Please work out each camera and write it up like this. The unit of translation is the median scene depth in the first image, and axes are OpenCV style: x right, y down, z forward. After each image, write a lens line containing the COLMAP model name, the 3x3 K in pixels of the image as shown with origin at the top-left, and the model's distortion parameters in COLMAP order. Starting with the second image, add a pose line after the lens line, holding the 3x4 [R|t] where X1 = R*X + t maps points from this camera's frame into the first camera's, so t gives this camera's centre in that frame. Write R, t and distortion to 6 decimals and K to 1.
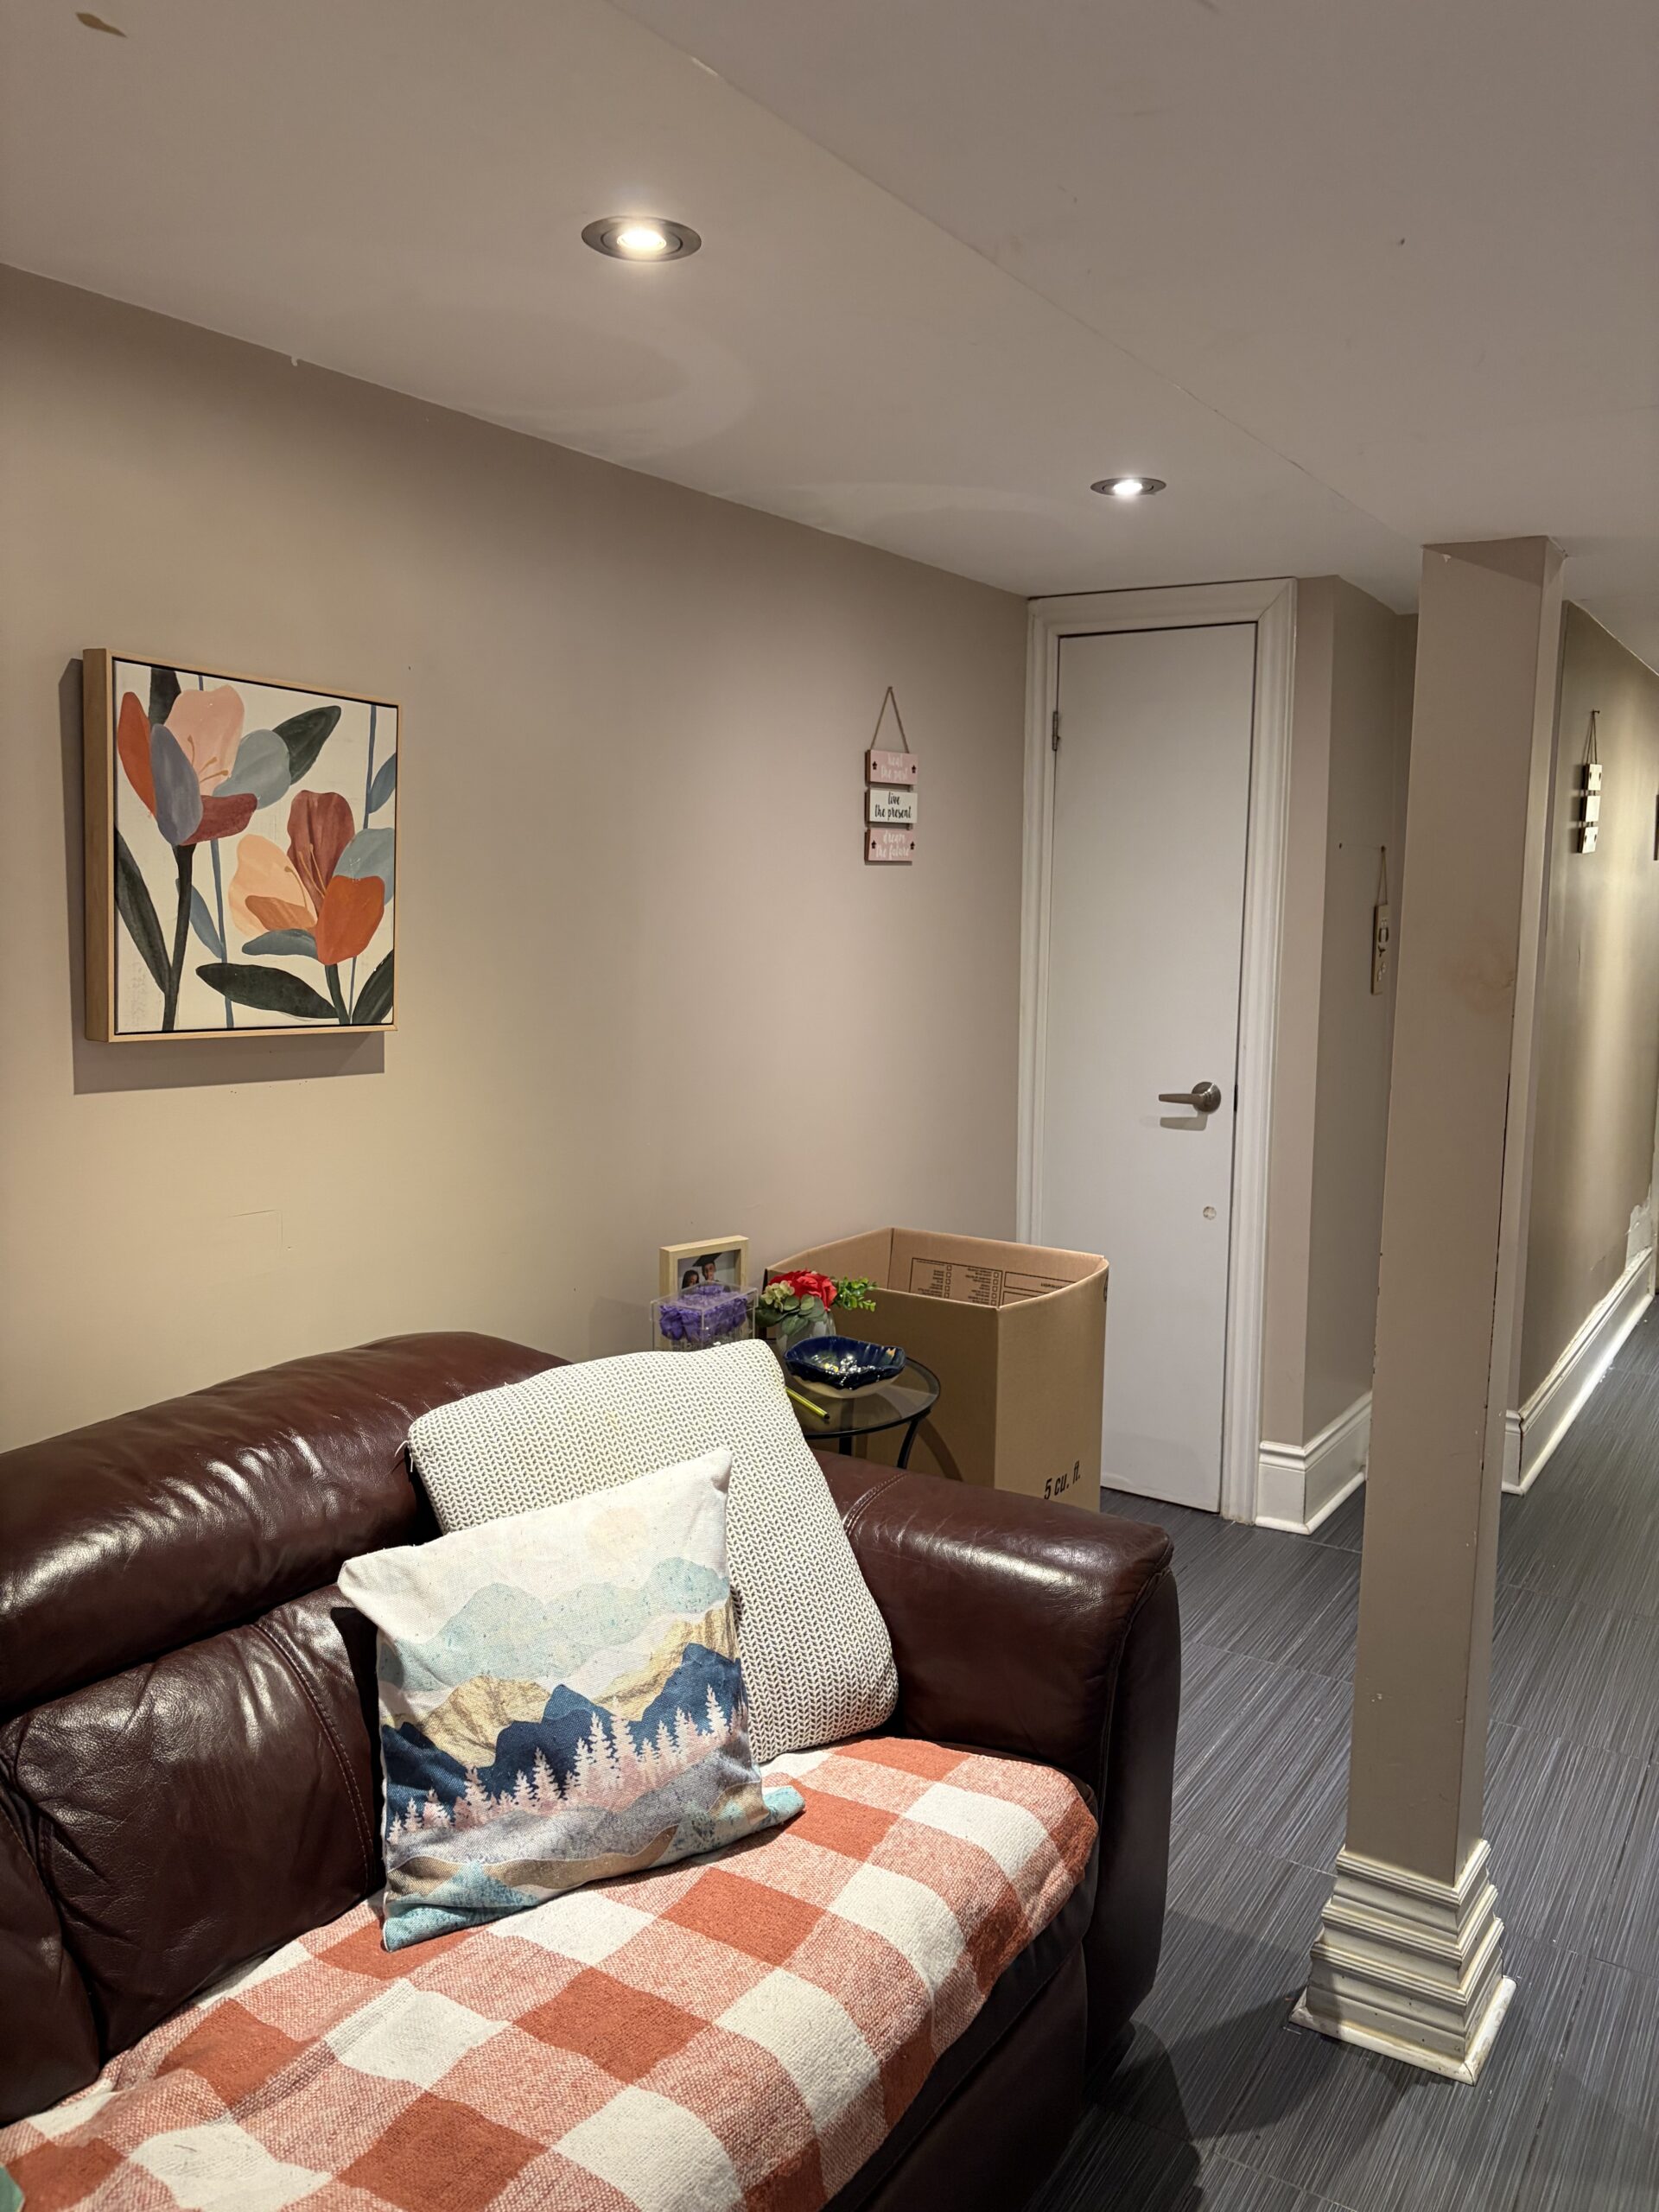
lens RADIAL K [[1670.6, 0, 830.4], [0, 1670.6, 1101.7], [0, 0, 1]] dist [0.020310, -0.037049]
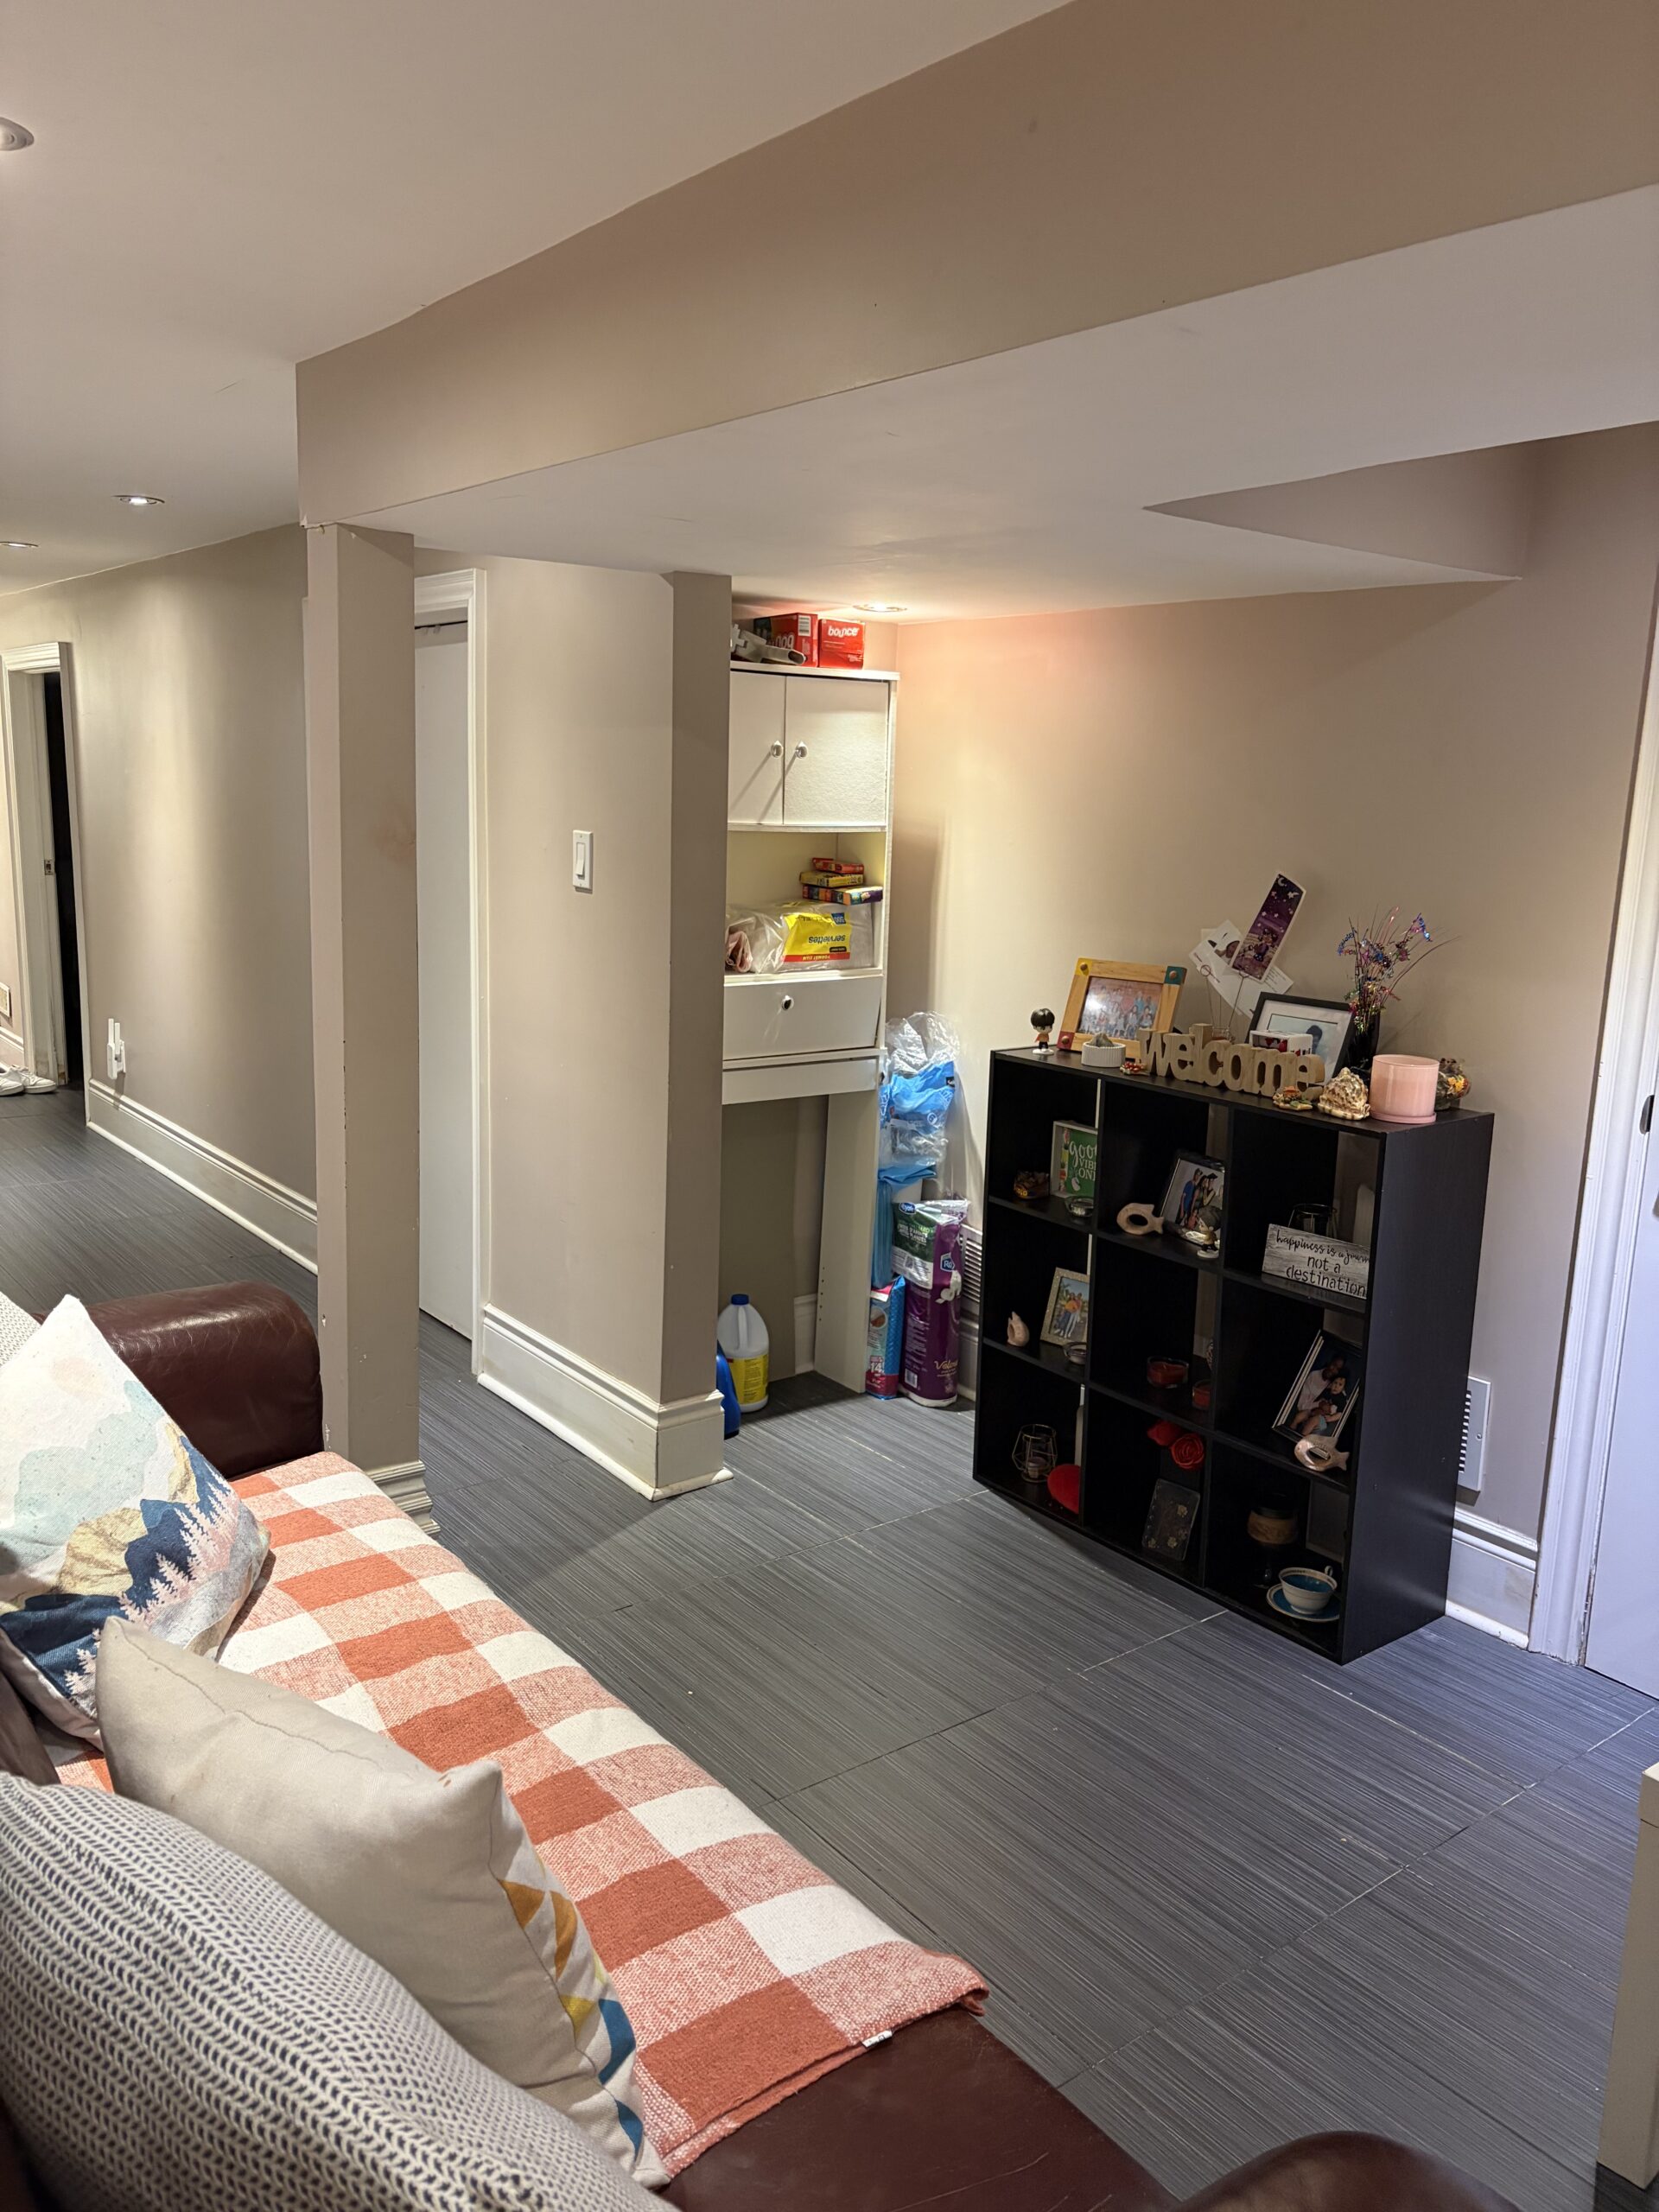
lens RADIAL K [[1670.6, 0, 829.4], [0, 1670.6, 1107.2], [0, 0, 1]] dist [0.020310, -0.037049]
pose [[0.338255, -0.180079, 0.923664, -0.997391], [0.095835, 0.983009, 0.156553, -0.040051], [-0.936162, 0.035564, 0.349766, 0.173326]]
